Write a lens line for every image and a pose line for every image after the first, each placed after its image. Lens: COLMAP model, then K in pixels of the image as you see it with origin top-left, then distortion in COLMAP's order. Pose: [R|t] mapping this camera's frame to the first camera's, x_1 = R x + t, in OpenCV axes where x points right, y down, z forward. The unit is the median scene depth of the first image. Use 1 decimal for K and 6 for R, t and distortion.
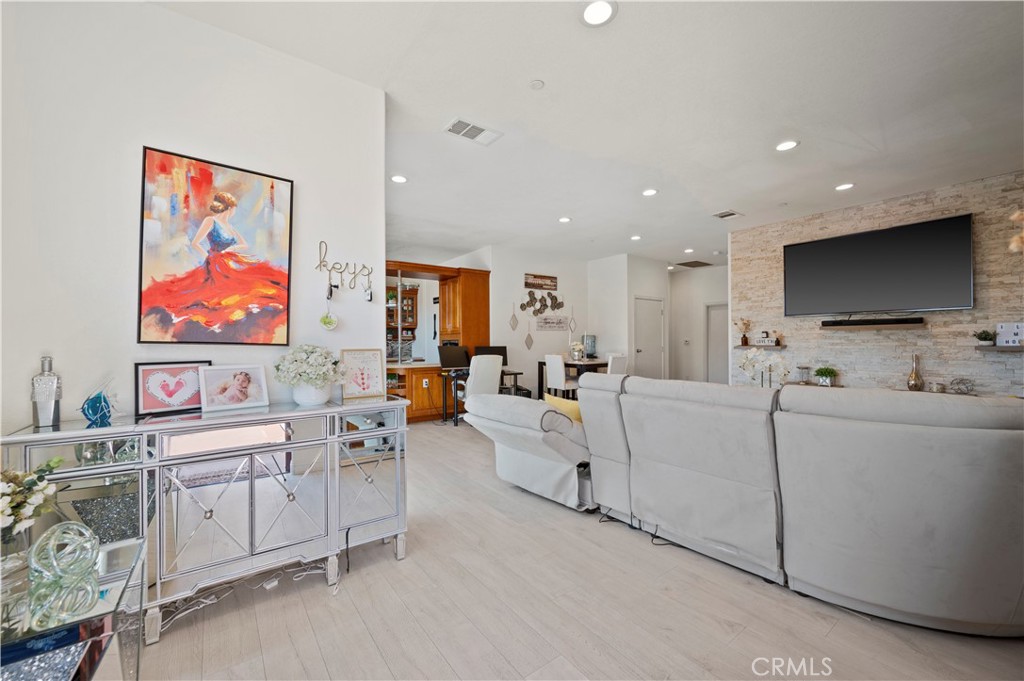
lens RADIAL K [[407.7, 0, 513.6], [0, 407.7, 345.4], [0, 0, 1]] dist [-0.000488, -0.000029]
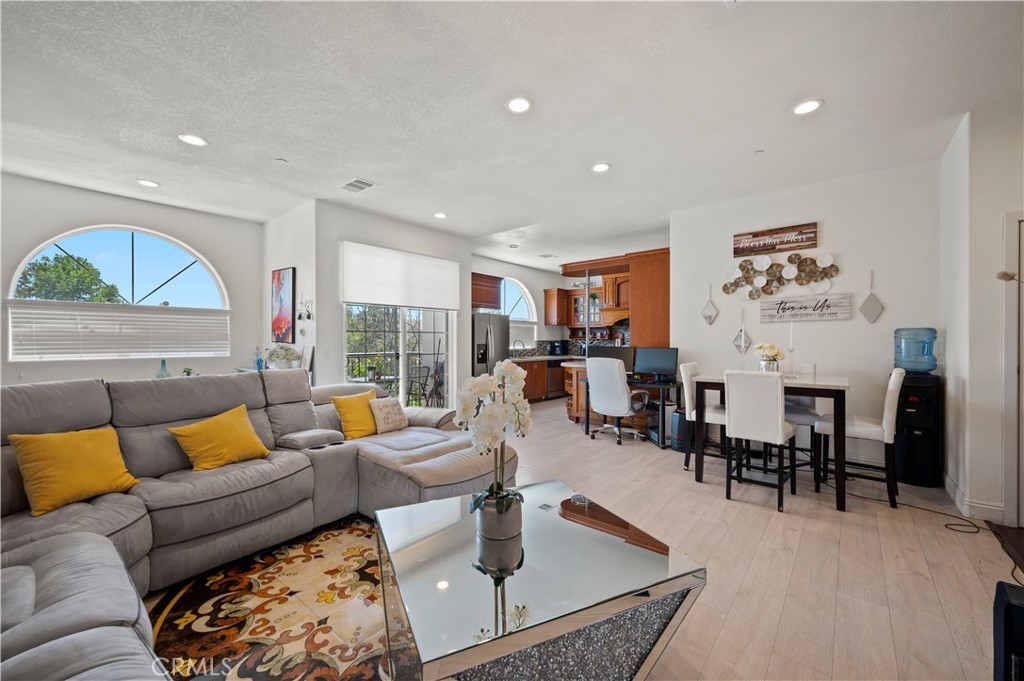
lens RADIAL K [[407.7, 0, 513.2], [0, 407.7, 339.1], [0, 0, 1]] dist [-0.000488, -0.000029]
pose [[0.244908, 0.000537, -0.969546, 0.548167], [0.002171, 0.999997, 0.001102, -0.014778], [0.969544, -0.002374, 0.244906, 0.496061]]
